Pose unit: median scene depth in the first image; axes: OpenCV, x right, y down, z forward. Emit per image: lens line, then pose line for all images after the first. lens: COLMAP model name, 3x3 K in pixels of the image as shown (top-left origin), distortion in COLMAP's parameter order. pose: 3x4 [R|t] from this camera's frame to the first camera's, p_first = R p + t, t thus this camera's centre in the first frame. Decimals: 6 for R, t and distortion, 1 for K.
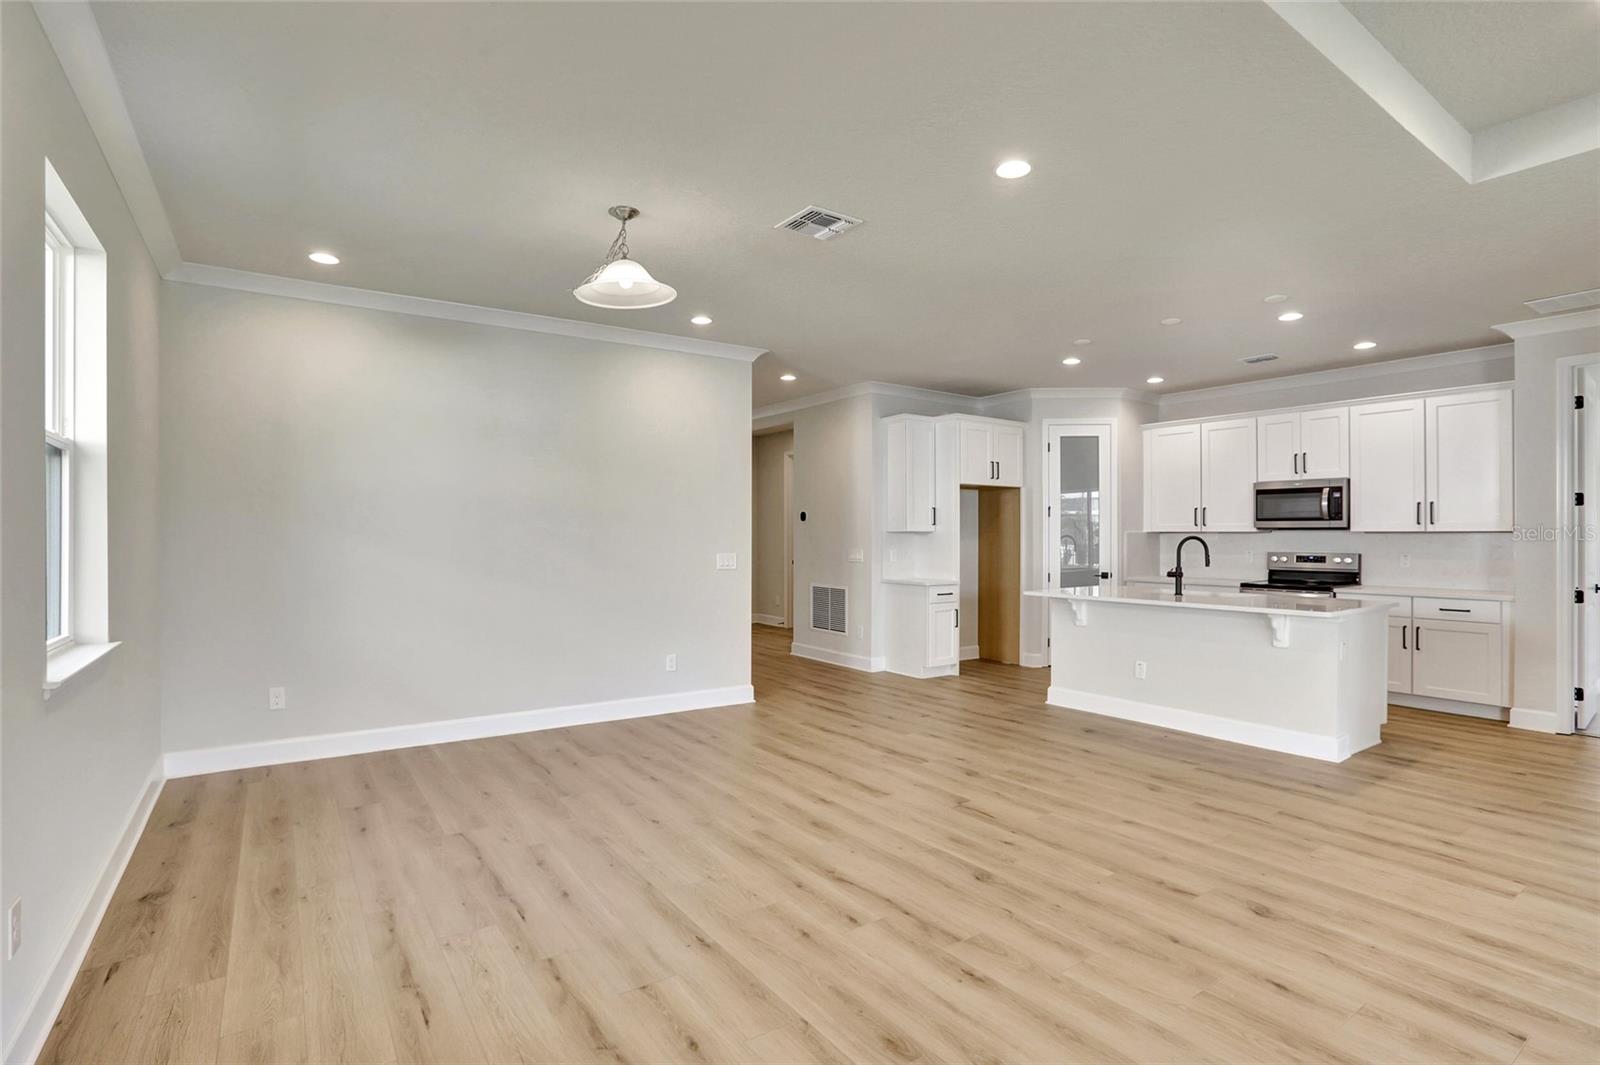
lens RADIAL K [[778.0, 0, 799.4], [0, 778.0, 532.7], [0, 0, 1]] dist [-0.068728, 0.027690]
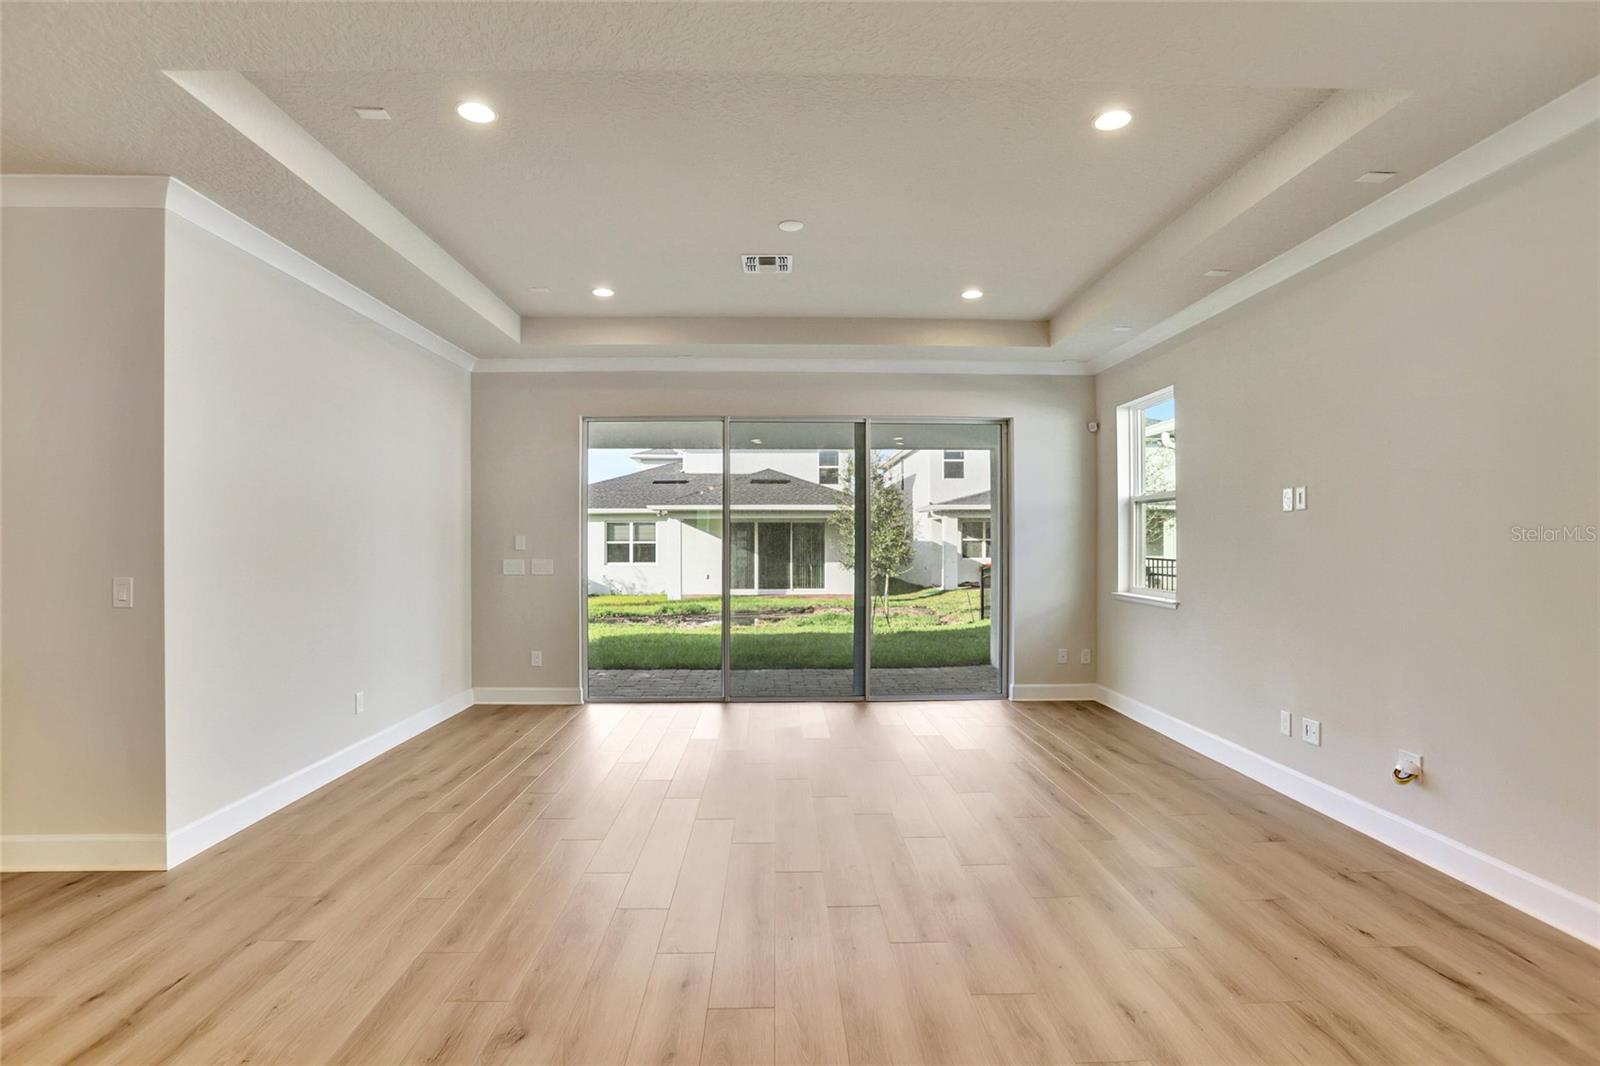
lens RADIAL K [[778.0, 0, 795.9], [0, 778.0, 537.8], [0, 0, 1]] dist [-0.068728, 0.027690]
pose [[-0.835393, 0.003221, 0.549643, -0.023674], [0.000919, 0.999990, -0.004463, 0.001270], [-0.549652, -0.003223, -0.835388, 0.779947]]
